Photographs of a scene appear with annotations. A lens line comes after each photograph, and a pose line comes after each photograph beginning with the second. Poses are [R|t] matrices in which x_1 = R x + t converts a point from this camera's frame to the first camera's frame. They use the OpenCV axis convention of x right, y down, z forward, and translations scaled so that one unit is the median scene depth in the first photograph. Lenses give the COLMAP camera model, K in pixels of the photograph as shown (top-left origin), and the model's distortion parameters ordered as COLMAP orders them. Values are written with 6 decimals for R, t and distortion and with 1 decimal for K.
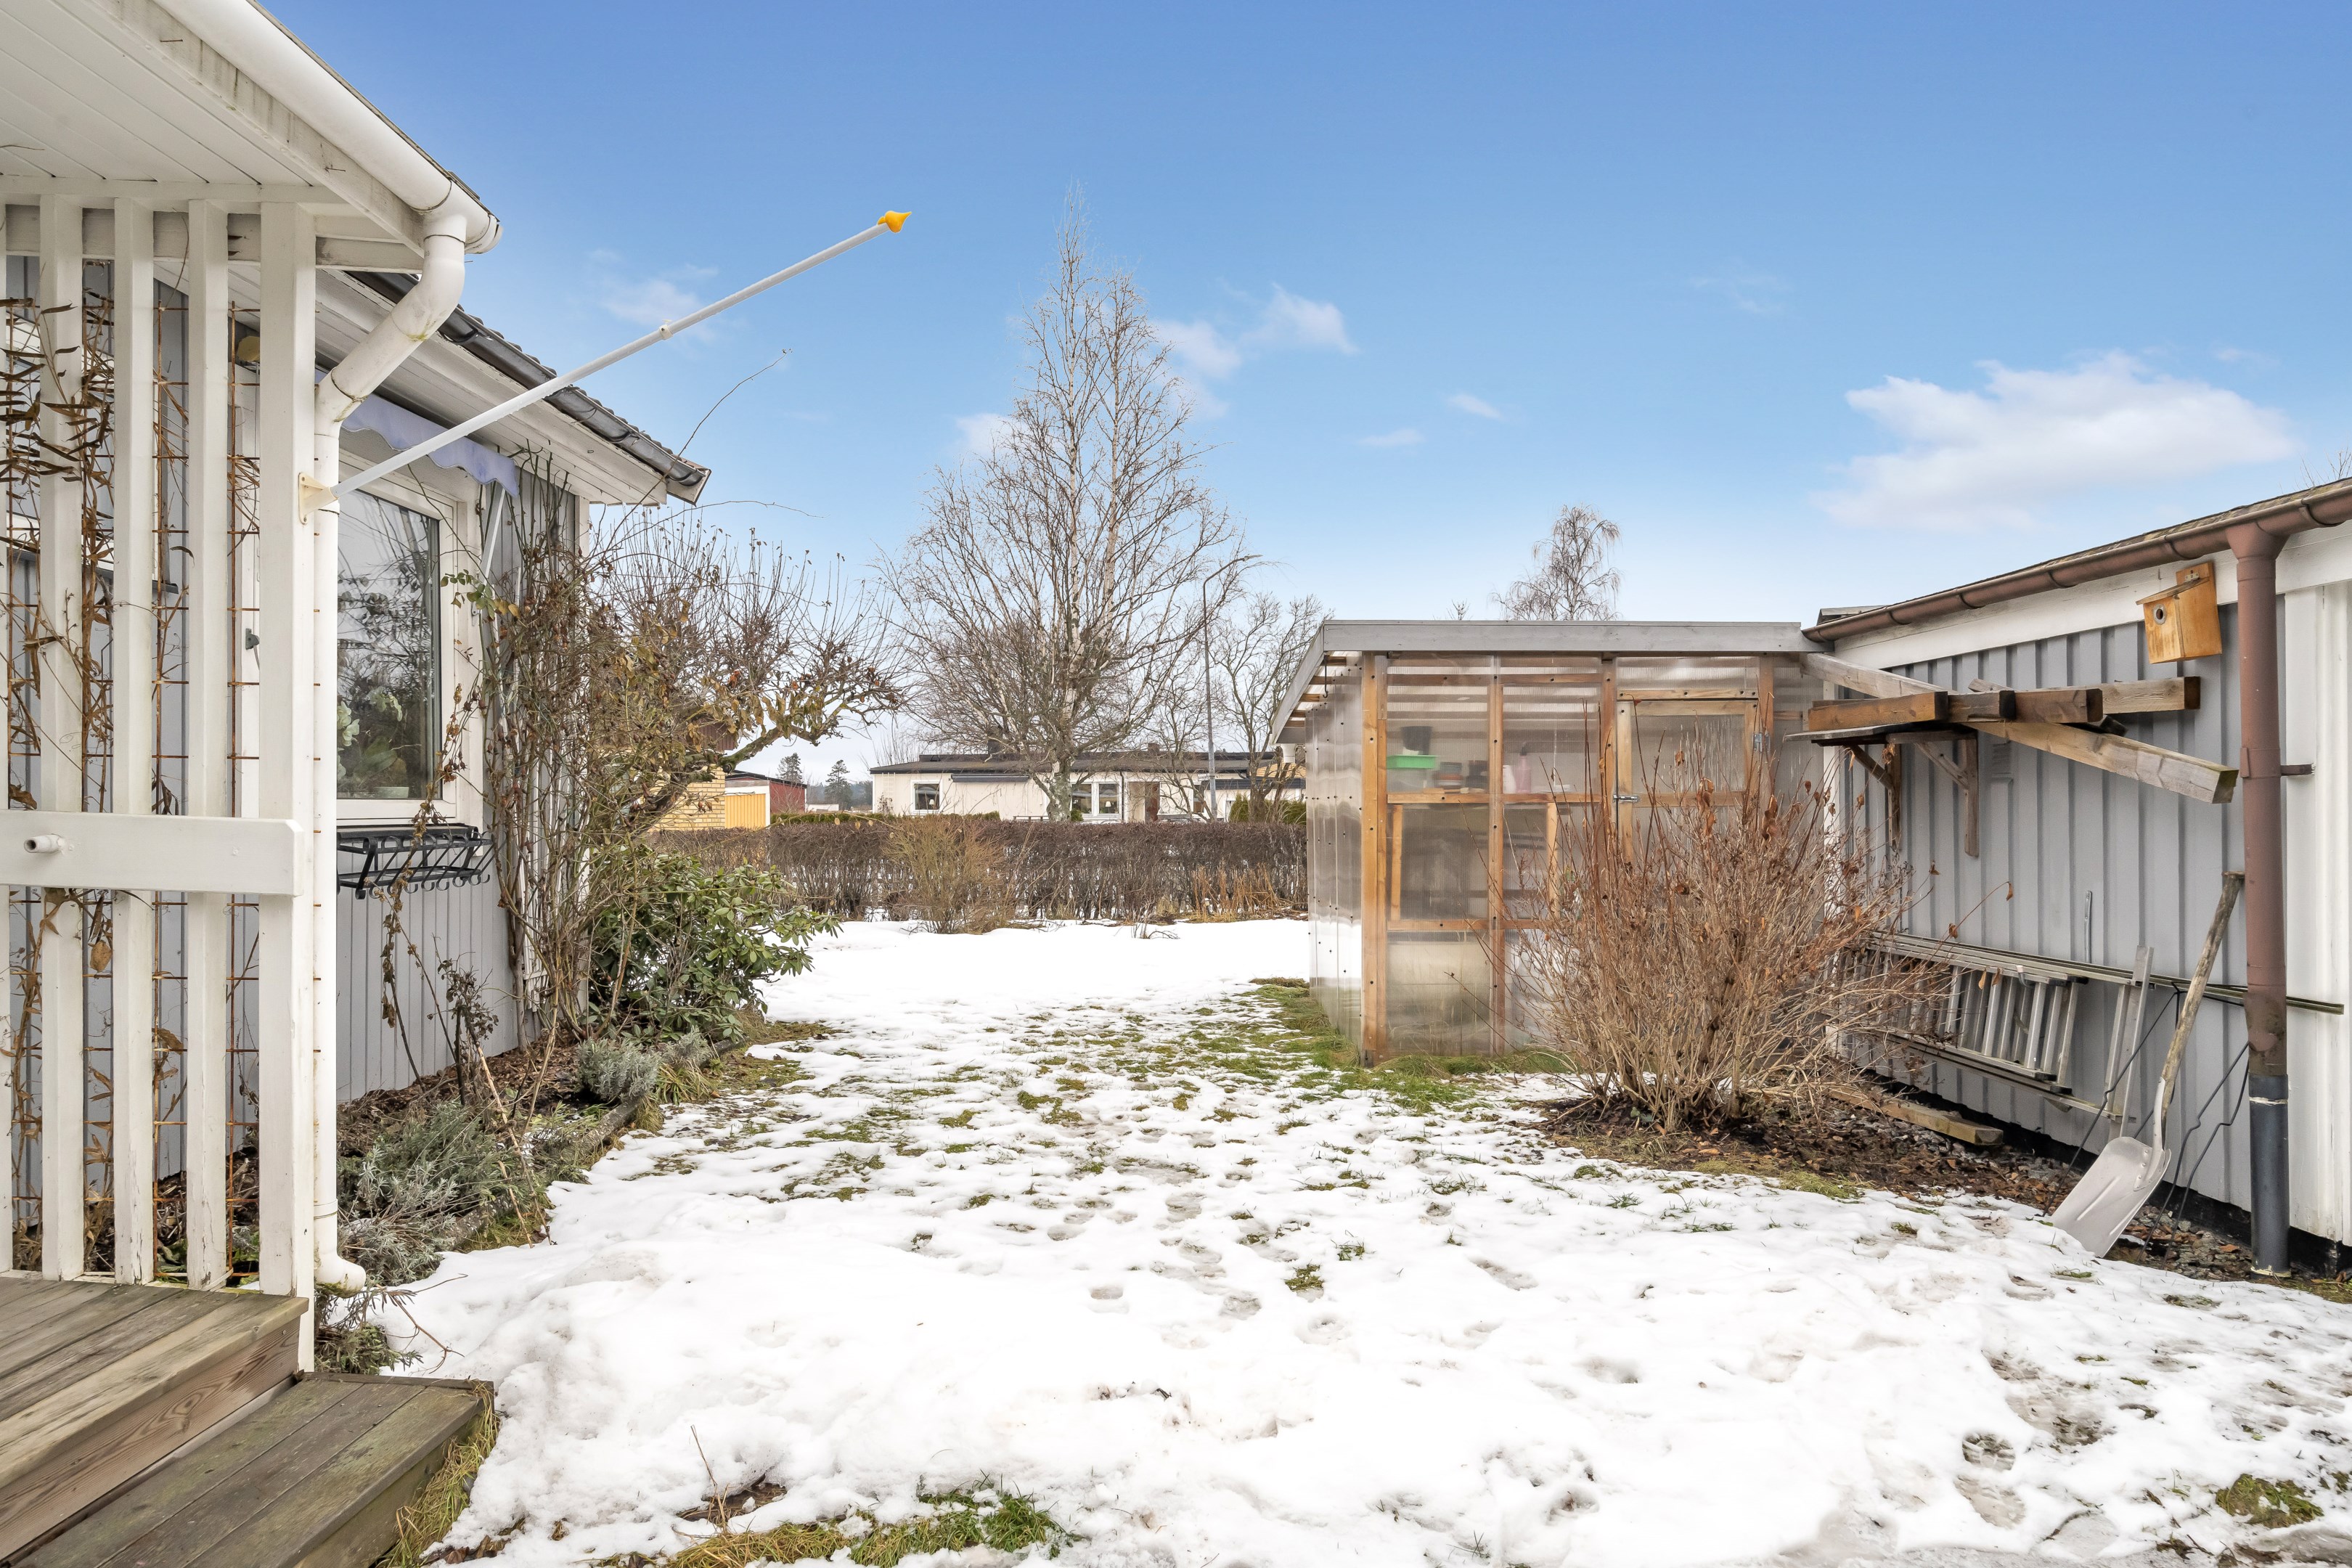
lens RADIAL K [[1576.9, 0, 1192.6], [0, 1576.9, 796.6], [0, 0, 1]] dist [-0.006454, -0.000138]
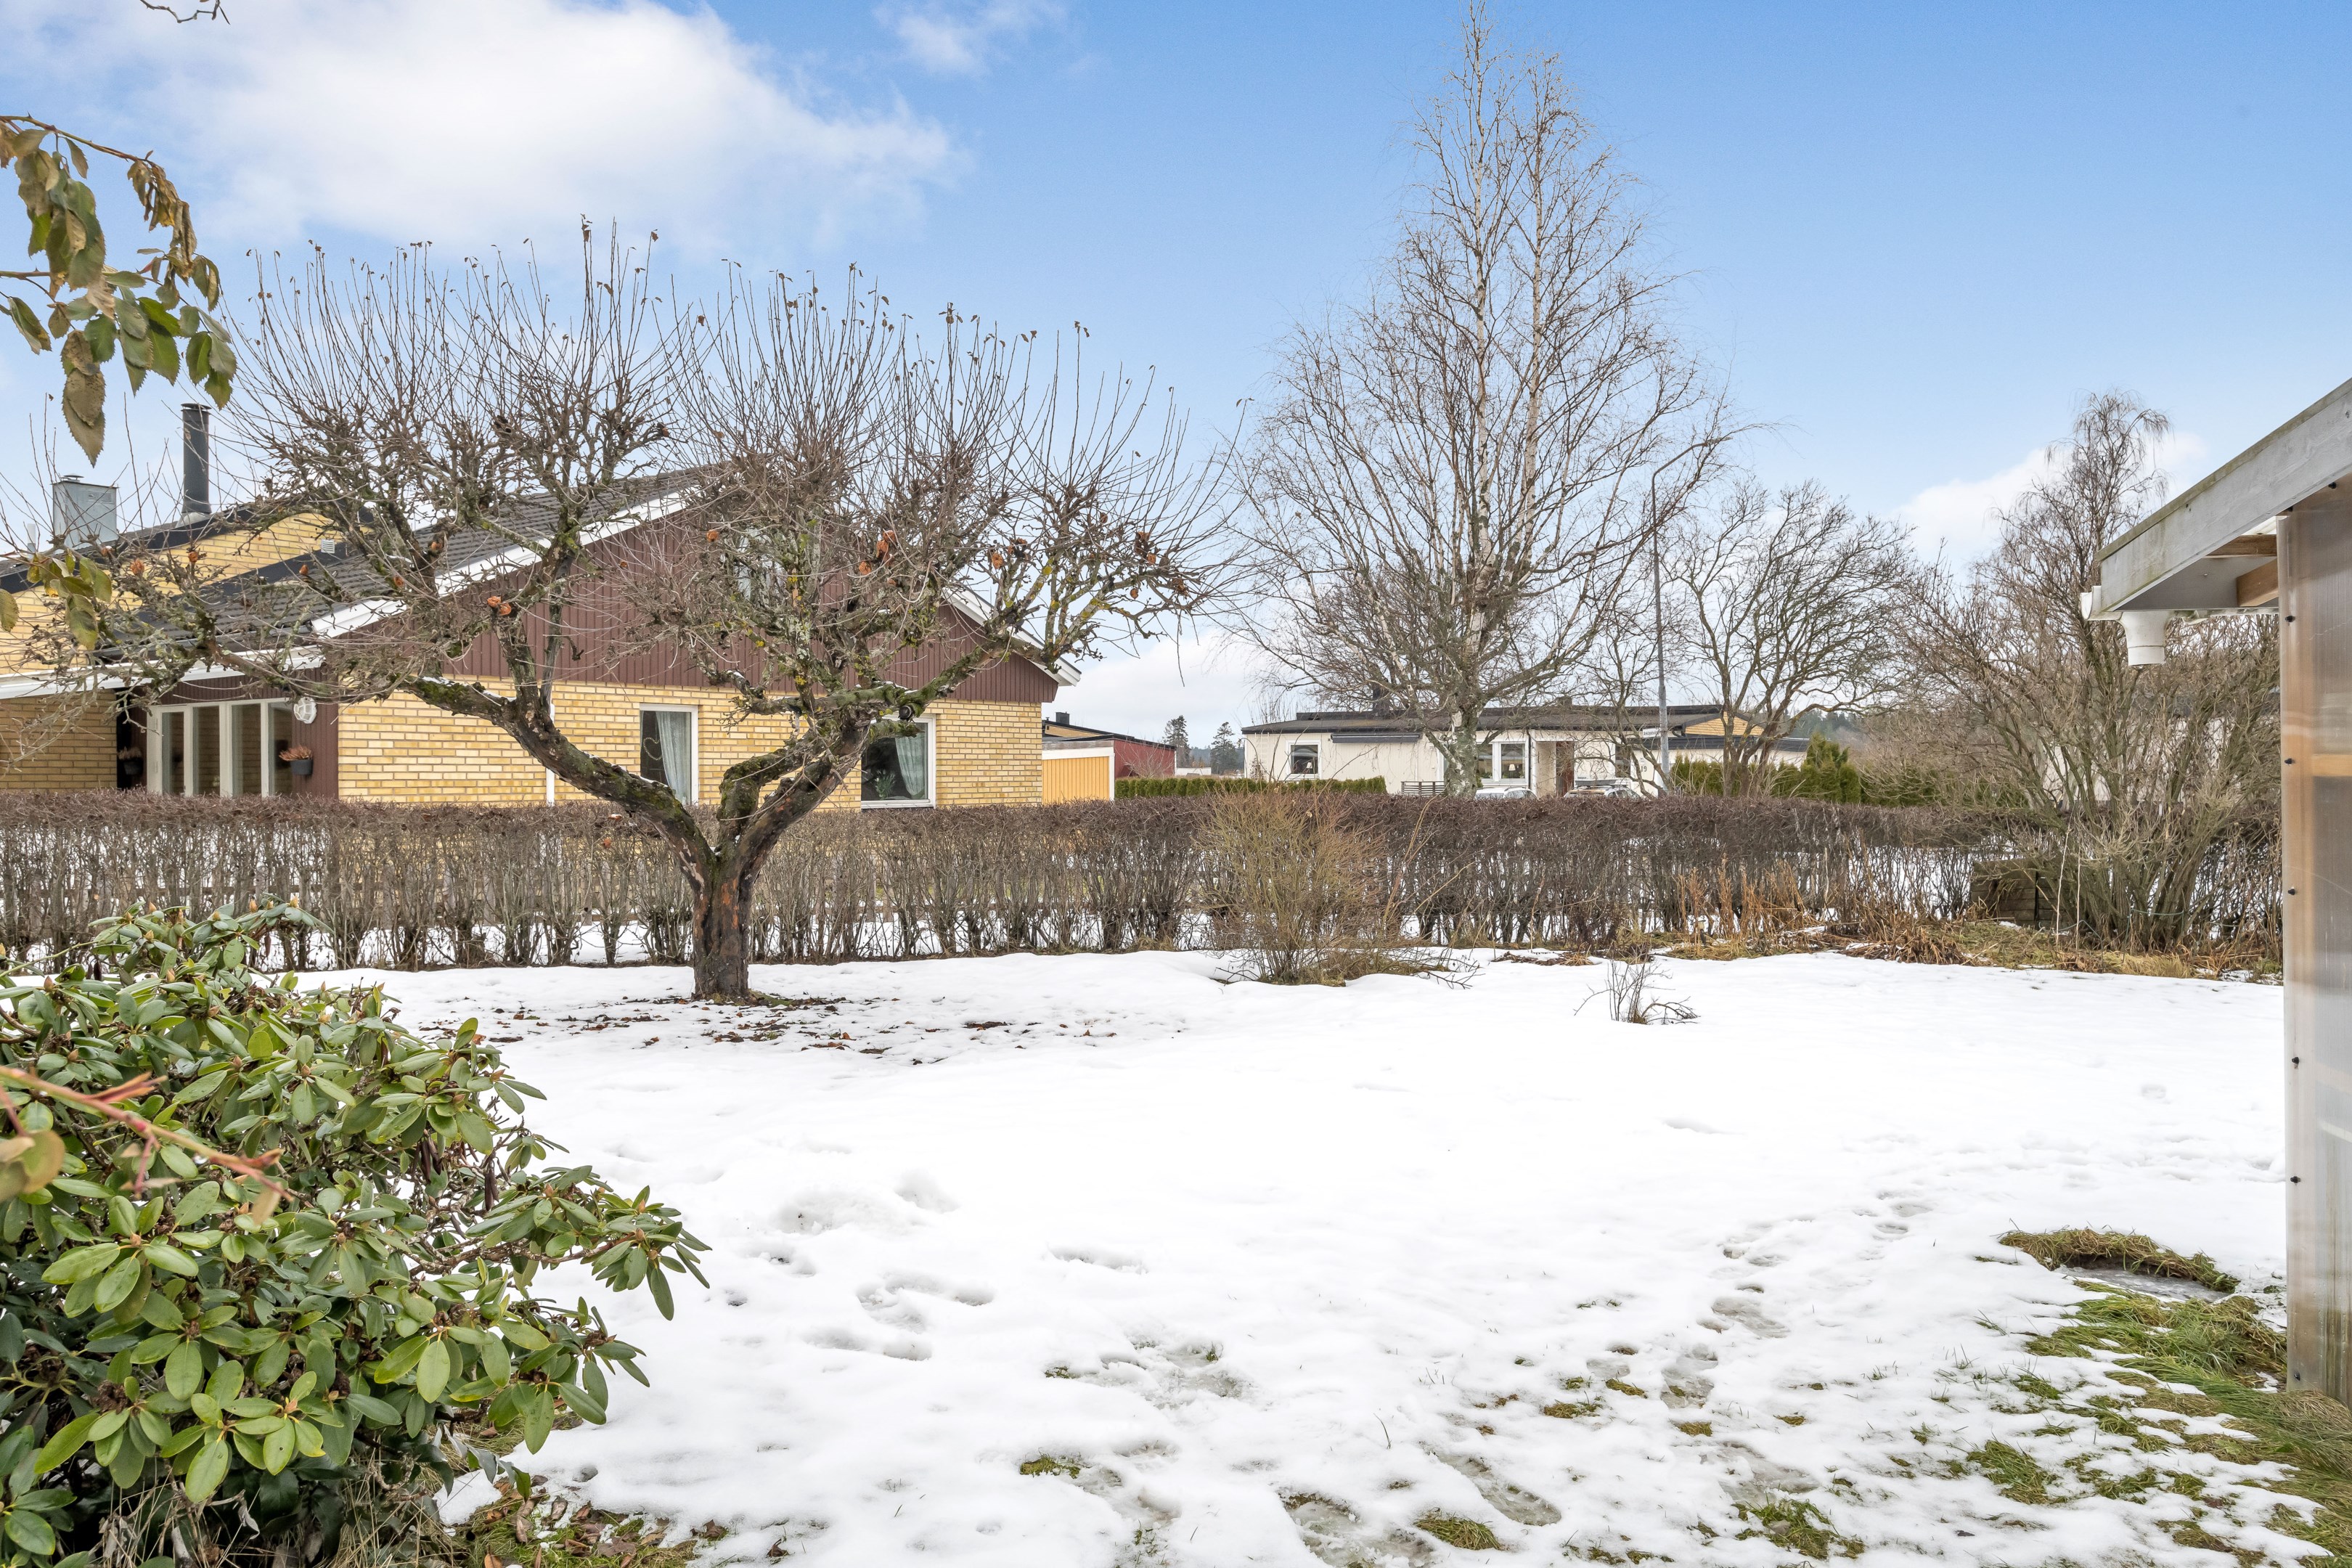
lens RADIAL K [[1619.7, 0, 1194.5], [0, 1619.7, 781.0], [0, 0, 1]] dist [0.006282, -0.006252]
pose [[0.970954, 0.000814, -0.239264, -0.023272], [0.002402, 0.999911, 0.013147, 0.000070], [0.239254, -0.013340, 0.970865, 0.221650]]
